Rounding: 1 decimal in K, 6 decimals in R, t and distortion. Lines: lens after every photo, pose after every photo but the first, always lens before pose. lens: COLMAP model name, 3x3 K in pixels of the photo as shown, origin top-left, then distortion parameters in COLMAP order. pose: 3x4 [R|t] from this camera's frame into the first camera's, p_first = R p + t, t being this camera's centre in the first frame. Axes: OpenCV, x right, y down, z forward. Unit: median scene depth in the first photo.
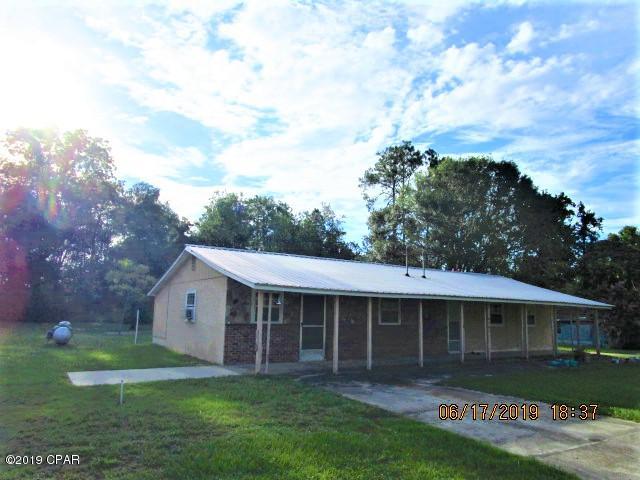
lens RADIAL K [[468.4, 0, 320.0], [0, 468.4, 240.0], [0, 0, 1]] dist [-0.017738, 0.009419]
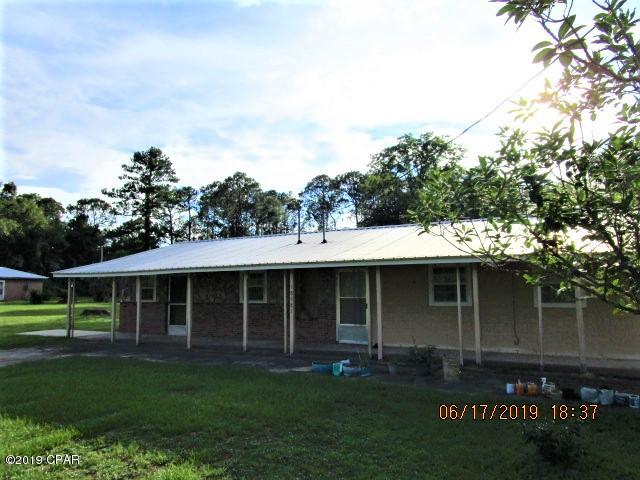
lens RADIAL K [[468.4, 0, 320.0], [0, 468.4, 240.0], [0, 0, 1]] dist [-0.017738, 0.009419]
pose [[0.448574, -0.125898, -0.884834, 1.010025], [0.156469, 0.985801, -0.060941, 0.140659], [0.879943, -0.111113, 0.461903, 0.728496]]
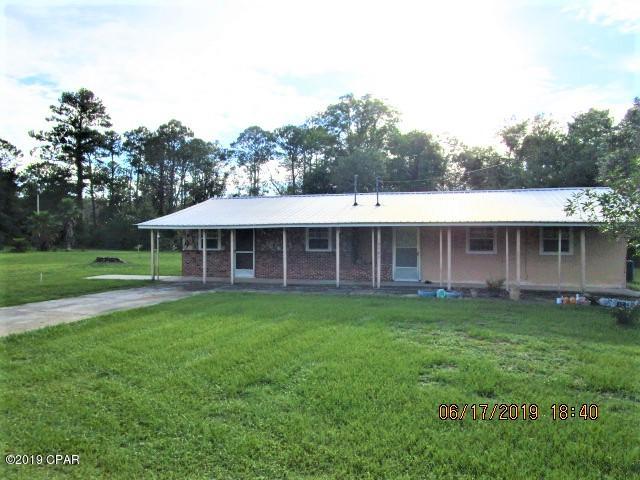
lens RADIAL K [[468.4, 0, 320.0], [0, 468.4, 240.0], [0, 0, 1]] dist [-0.017738, 0.009419]
pose [[0.619959, -0.026922, -0.784172, 1.035188], [0.136553, 0.987862, 0.074043, 0.074992], [0.772660, -0.152984, 0.616110, 0.329211]]
